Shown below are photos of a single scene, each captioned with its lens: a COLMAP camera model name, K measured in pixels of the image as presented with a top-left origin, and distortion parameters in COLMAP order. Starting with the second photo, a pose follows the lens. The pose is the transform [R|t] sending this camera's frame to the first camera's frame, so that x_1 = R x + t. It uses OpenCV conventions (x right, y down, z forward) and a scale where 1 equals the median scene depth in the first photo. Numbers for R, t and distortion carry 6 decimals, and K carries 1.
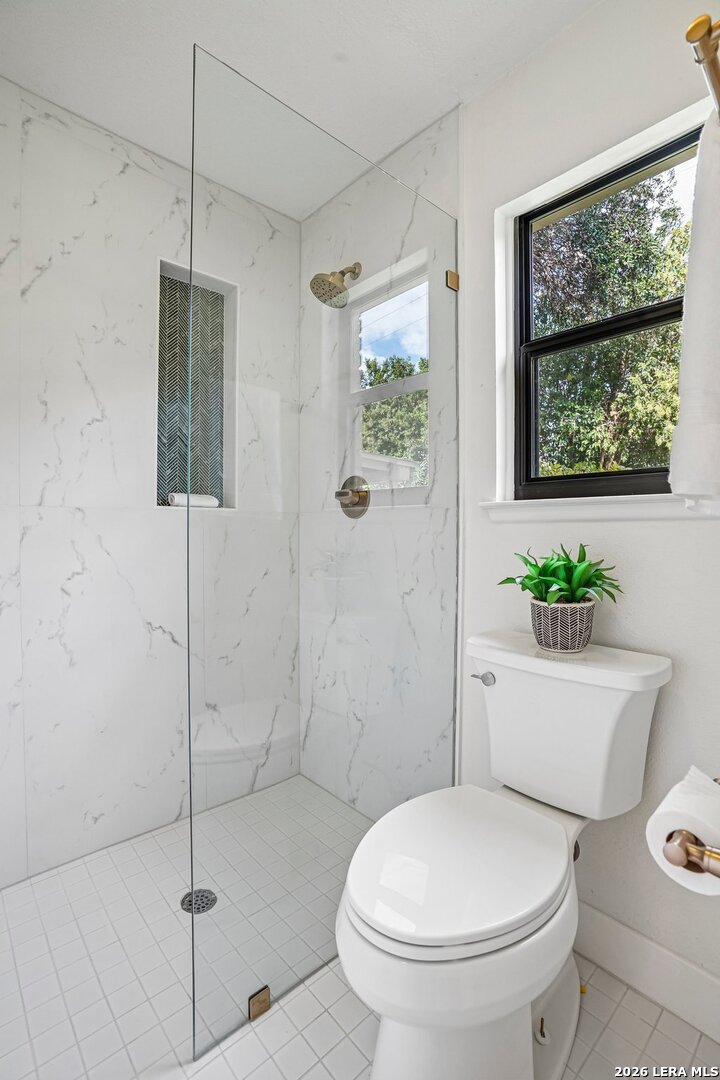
lens RADIAL K [[499.2, 0, 363.7], [0, 499.2, 543.4], [0, 0, 1]] dist [-0.067179, 0.025741]
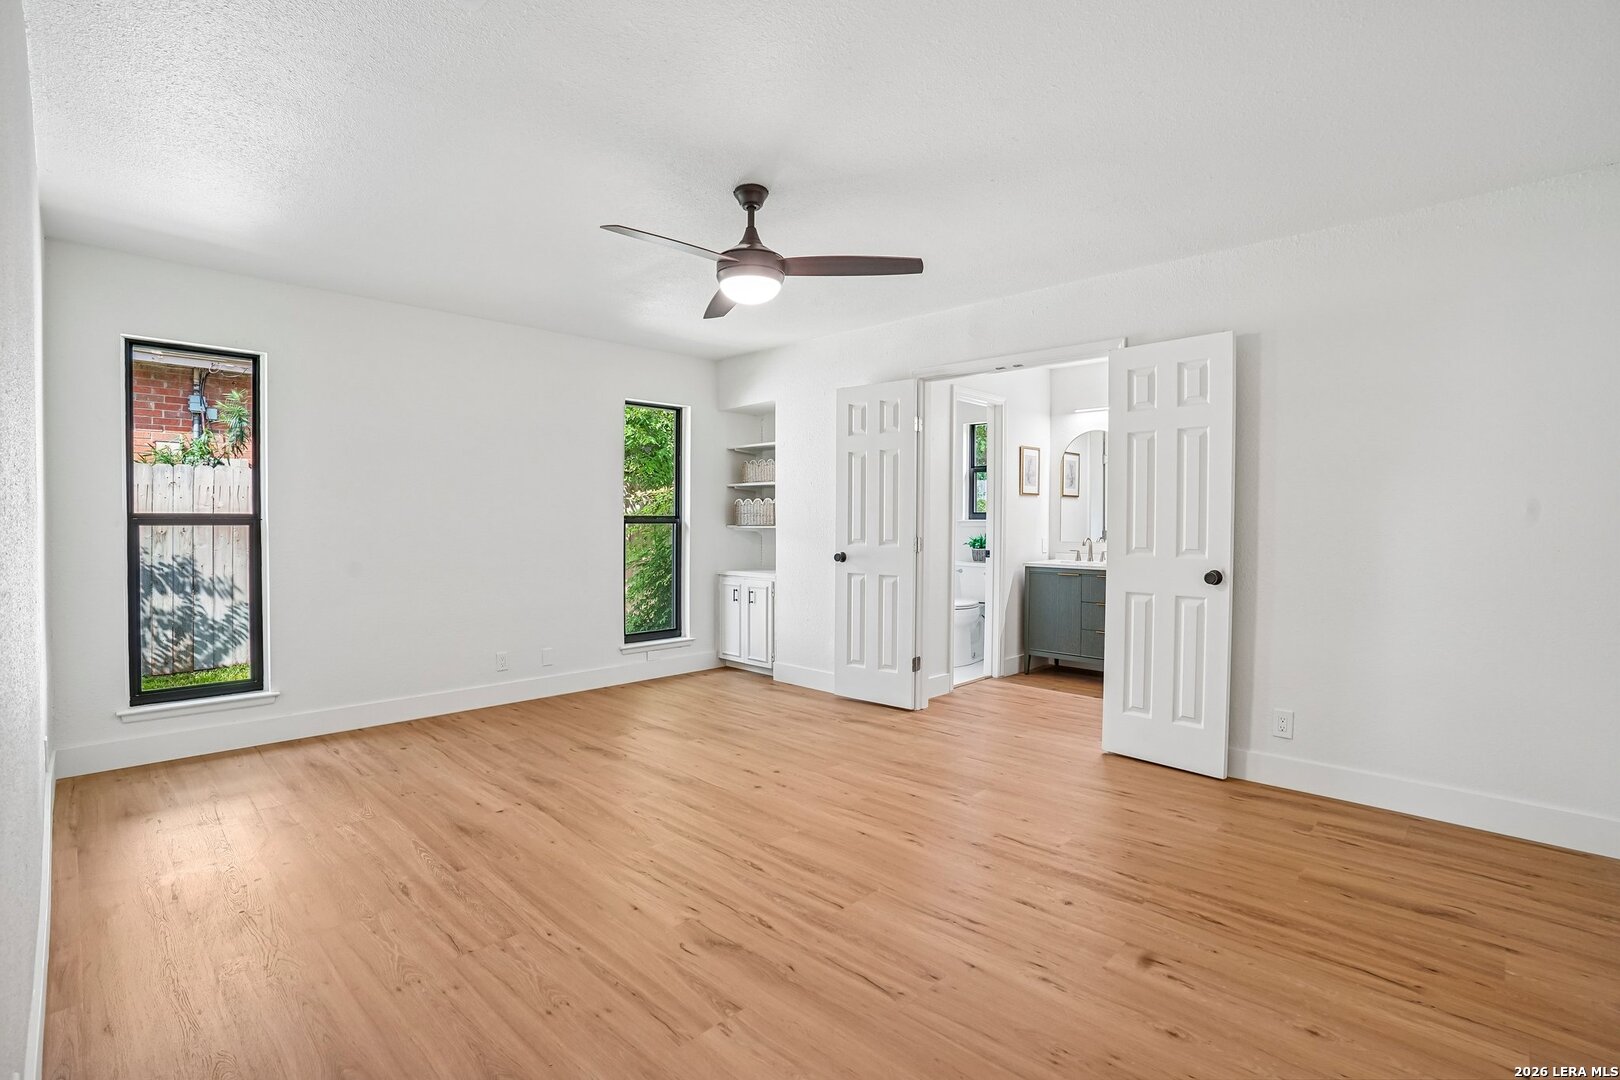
lens RADIAL K [[748.7, 0, 814.0], [0, 748.7, 538.5], [0, 0, 1]] dist [-0.067179, 0.025741]
pose [[0.998750, 0.001319, 0.049964, -0.657544], [-0.001056, 0.999986, -0.005279, 0.041007], [-0.049970, 0.005220, 0.998737, -2.657322]]
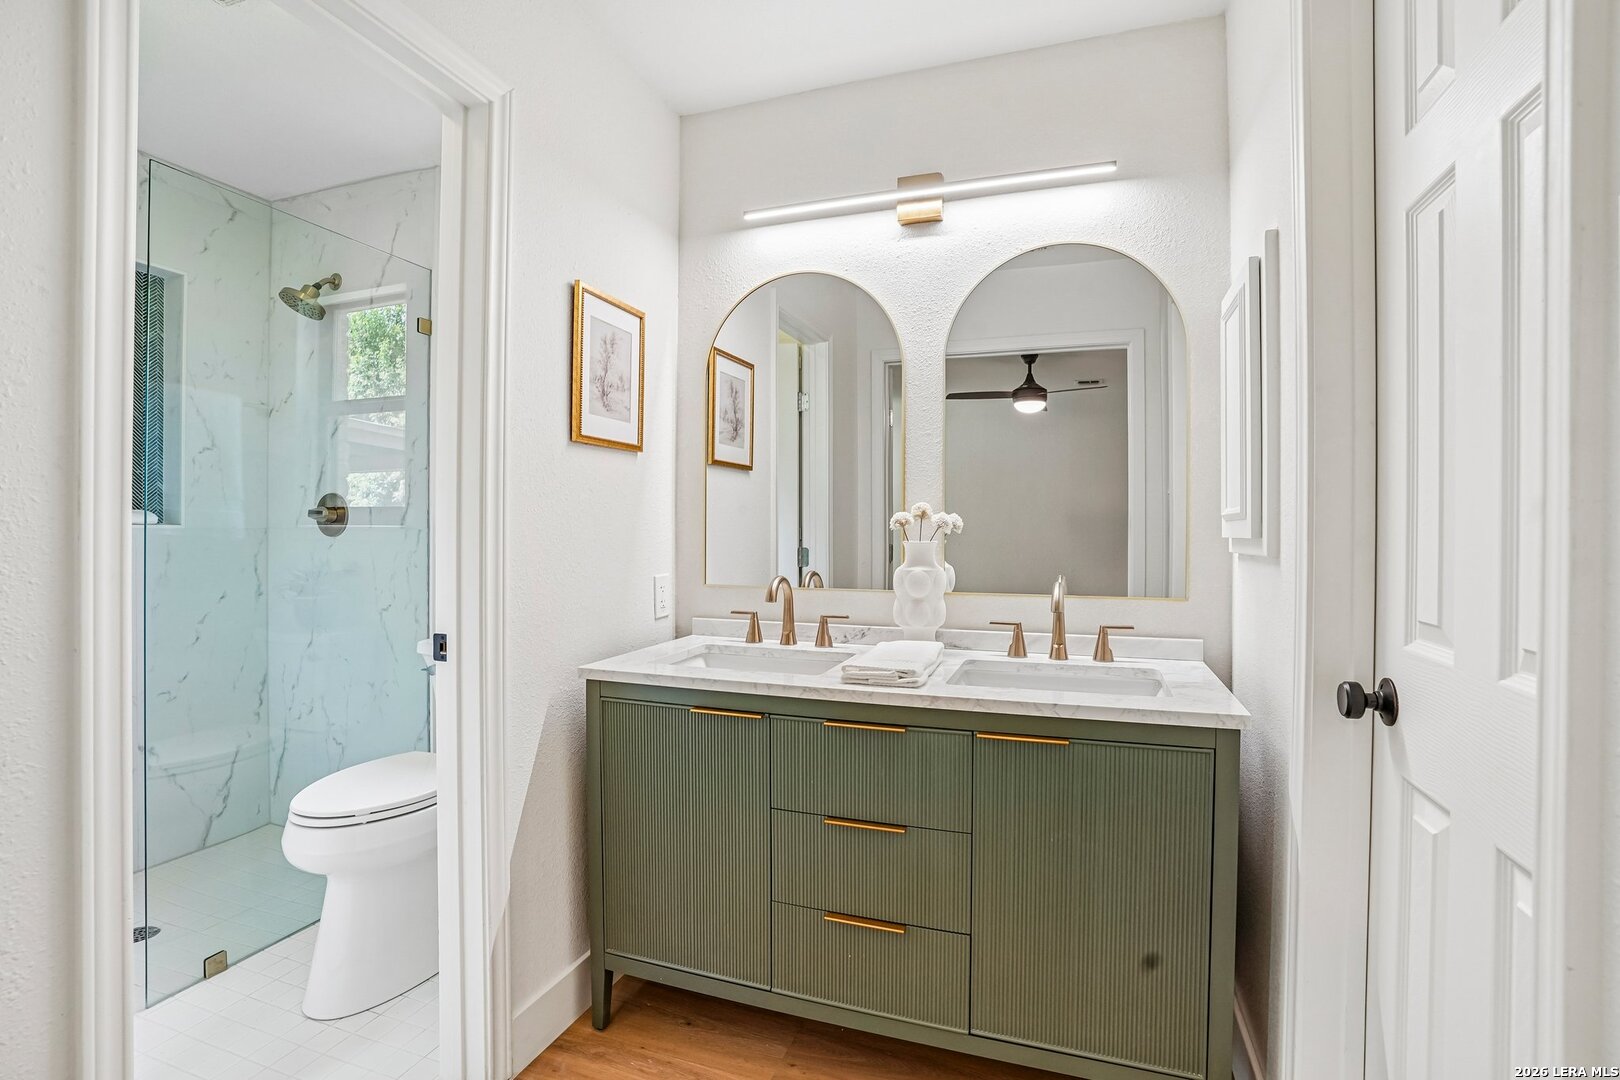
lens RADIAL K [[748.7, 0, 814.0], [0, 748.7, 538.5], [0, 0, 1]] dist [-0.067179, 0.025741]
pose [[0.883225, -0.002313, 0.468945, 0.139879], [0.010075, 0.999851, -0.014045, -0.015963], [-0.468842, 0.017129, 0.883116, -0.683759]]
